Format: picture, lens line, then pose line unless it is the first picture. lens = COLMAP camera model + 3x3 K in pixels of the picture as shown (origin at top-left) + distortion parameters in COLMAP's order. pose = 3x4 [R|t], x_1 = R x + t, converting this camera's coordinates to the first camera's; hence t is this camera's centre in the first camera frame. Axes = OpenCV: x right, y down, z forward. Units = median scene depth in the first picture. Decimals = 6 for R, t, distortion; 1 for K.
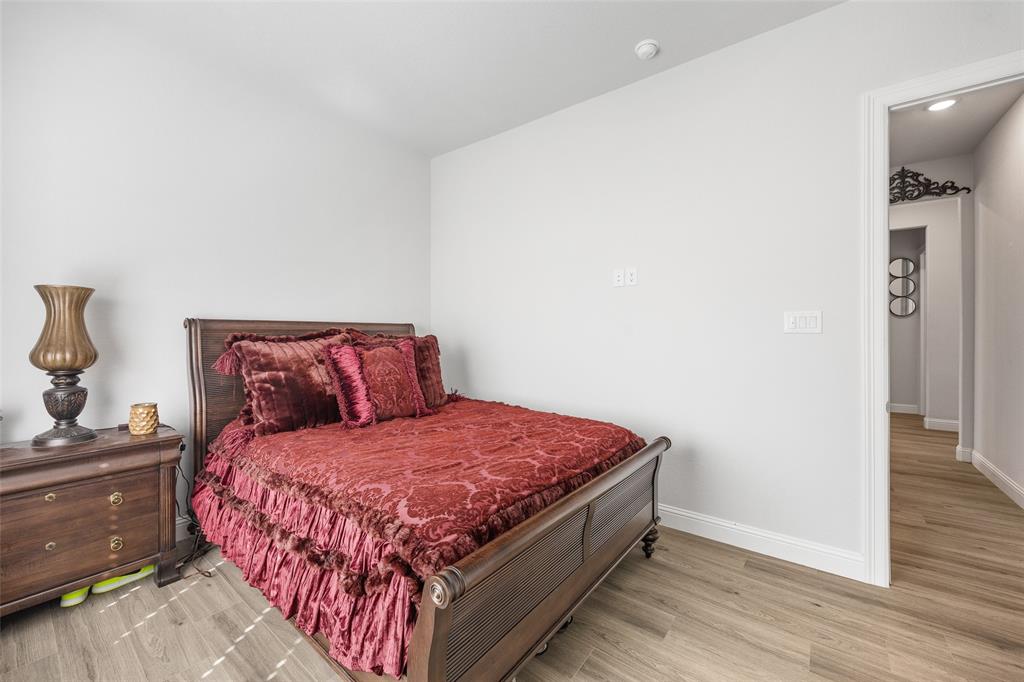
lens RADIAL K [[396.6, 0, 517.3], [0, 396.6, 336.8], [0, 0, 1]] dist [0.001559, 0.000247]
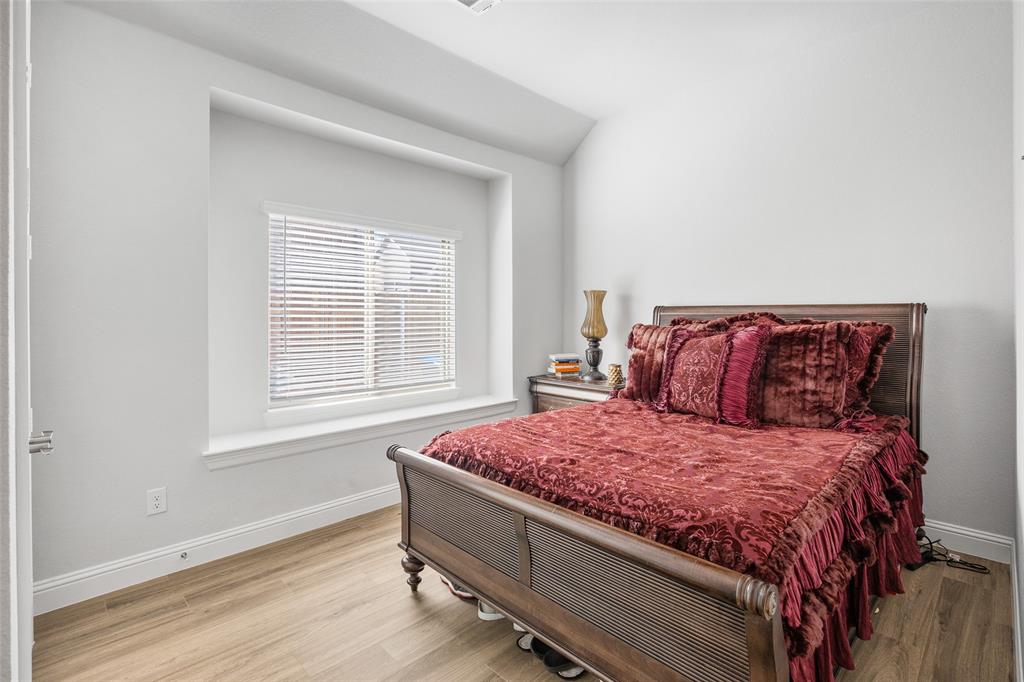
lens RADIAL K [[480.9, 0, 526.7], [0, 480.9, 335.7], [0, 0, 1]] dist [-0.001654, -0.000383]
pose [[-0.116271, 0.038985, -0.992452, 0.987306], [-0.016095, 0.999024, 0.041129, -0.009770], [0.993087, 0.020756, -0.115530, 0.936987]]
